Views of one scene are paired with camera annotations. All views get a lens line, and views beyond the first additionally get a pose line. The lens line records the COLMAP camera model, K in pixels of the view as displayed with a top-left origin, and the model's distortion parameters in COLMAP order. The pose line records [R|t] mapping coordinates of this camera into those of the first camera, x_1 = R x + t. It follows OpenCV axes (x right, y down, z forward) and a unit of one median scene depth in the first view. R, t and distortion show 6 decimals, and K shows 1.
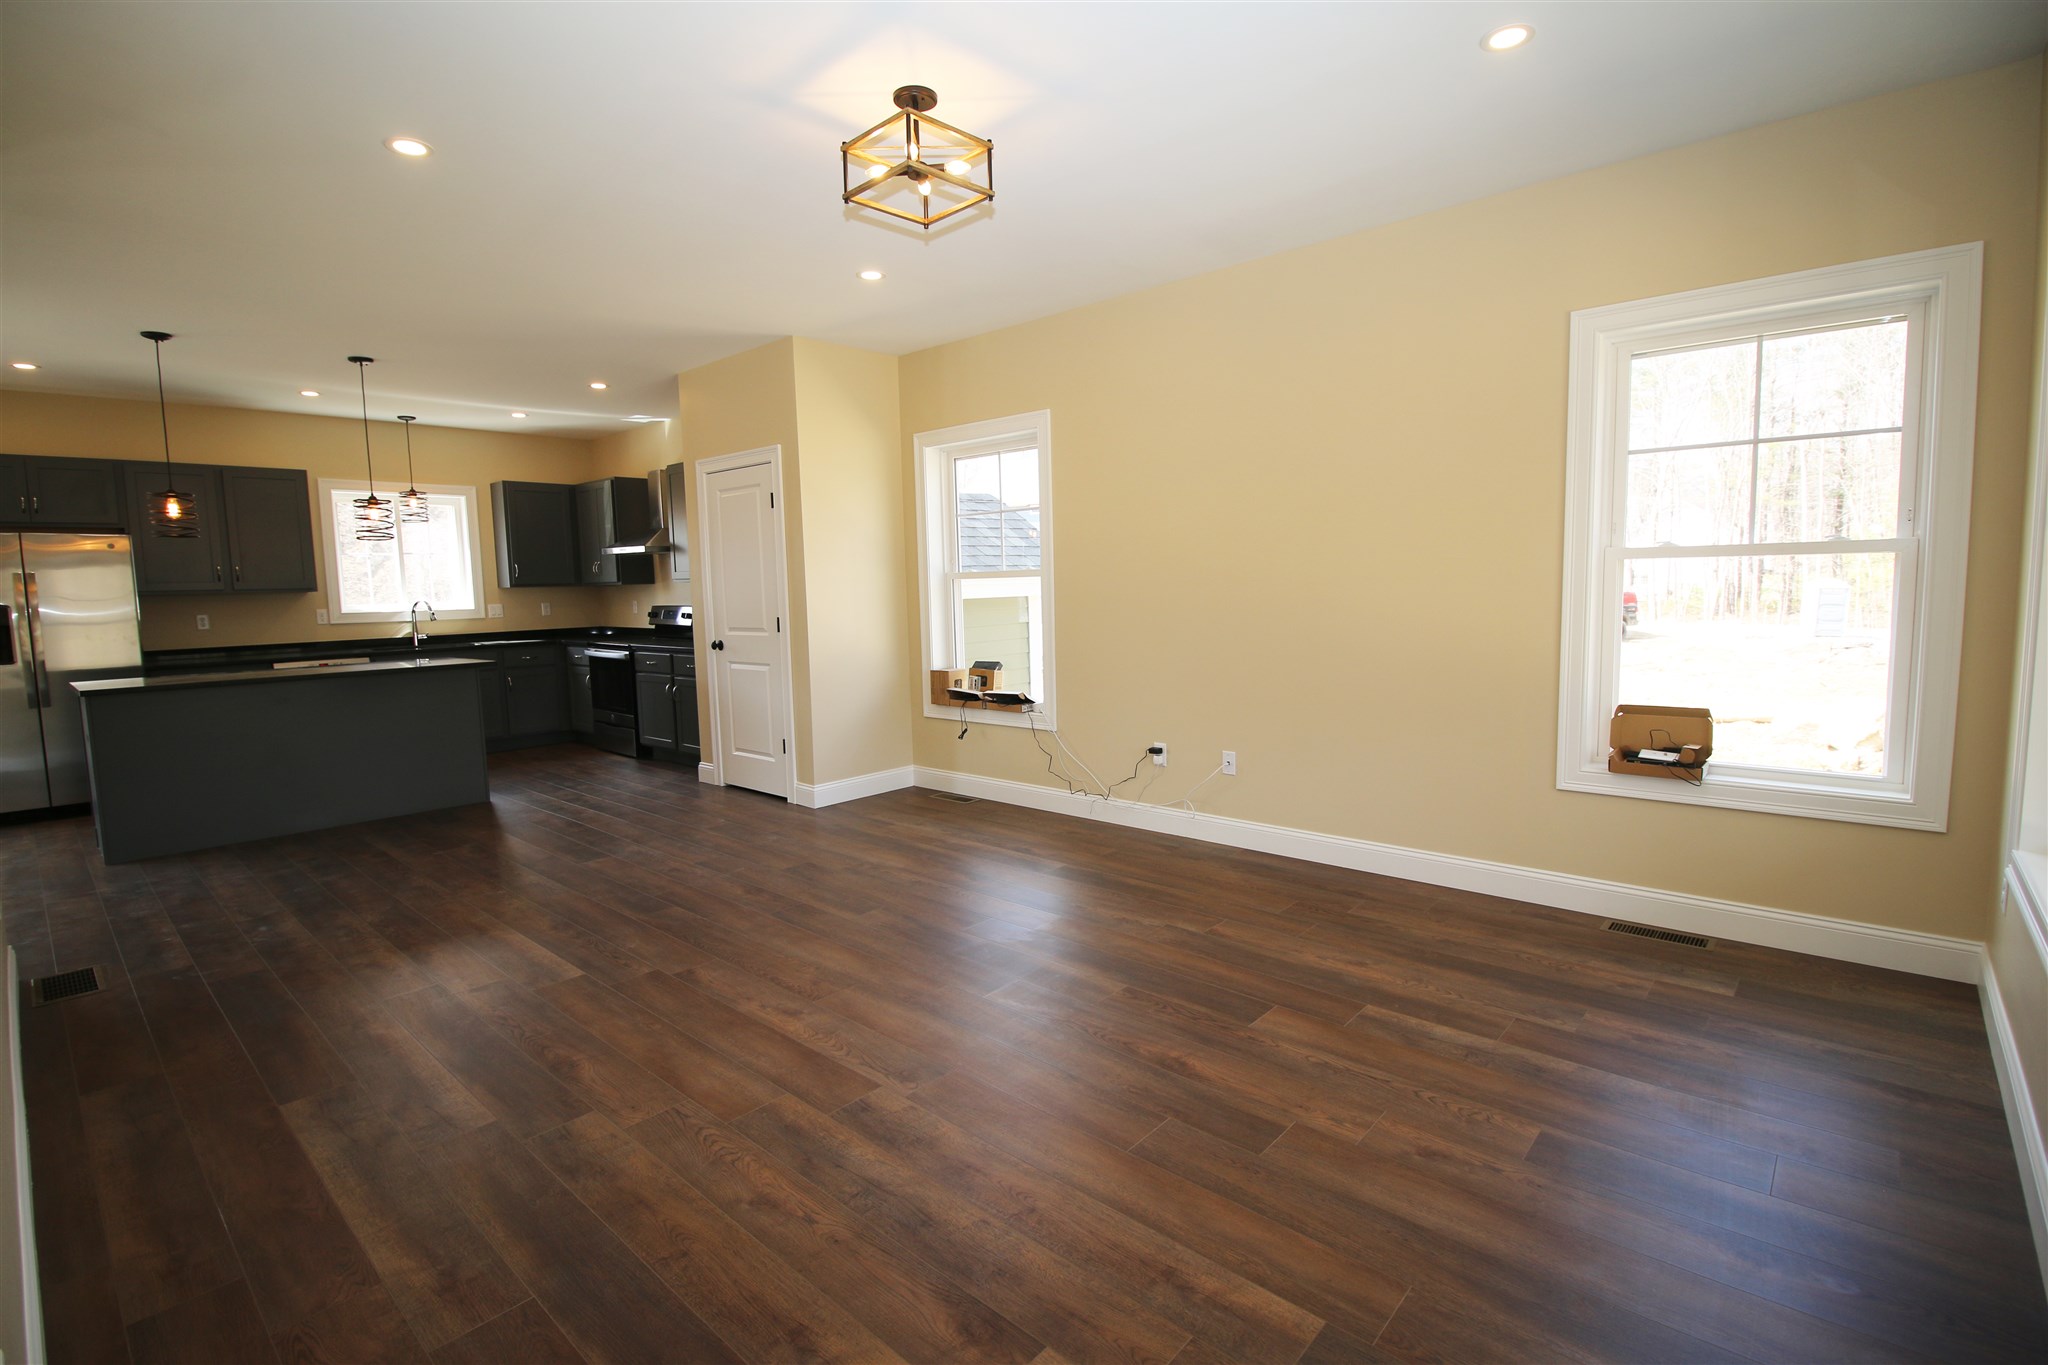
lens RADIAL K [[953.8, 0, 1027.4], [0, 953.8, 679.8], [0, 0, 1]] dist [-0.015646, -0.001997]
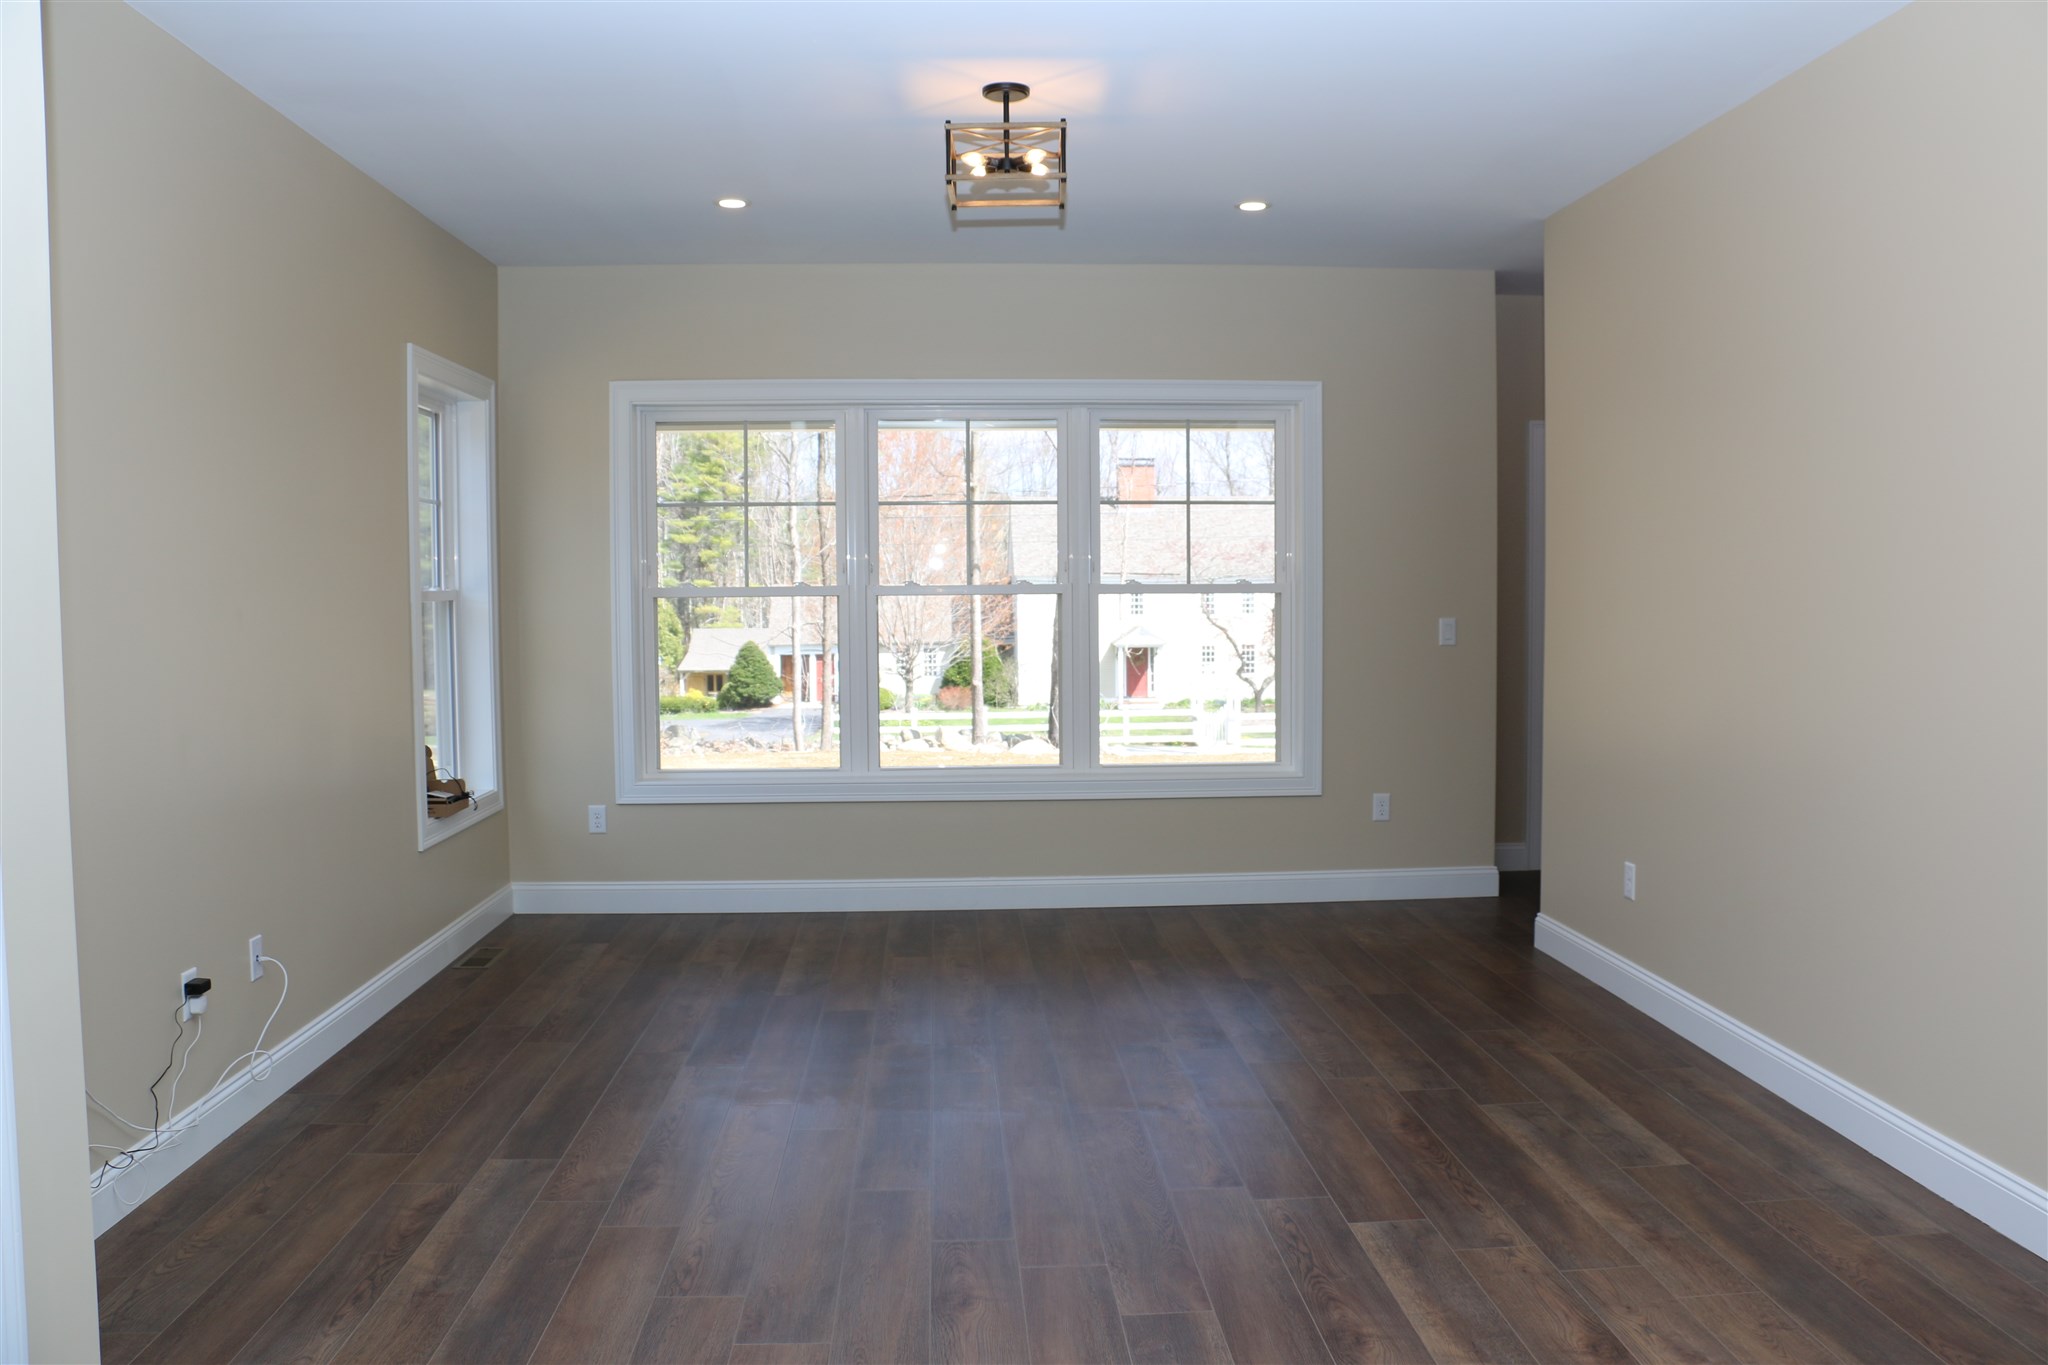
lens RADIAL K [[1624.7, 0, 1027.1], [0, 1624.7, 678.5], [0, 0, 1]] dist [-0.004342, -0.001687]
pose [[-0.705800, -0.020162, 0.708124, -1.080182], [0.084498, 0.990063, 0.112410, -0.197733], [-0.703354, 0.139175, -0.697083, 1.863315]]
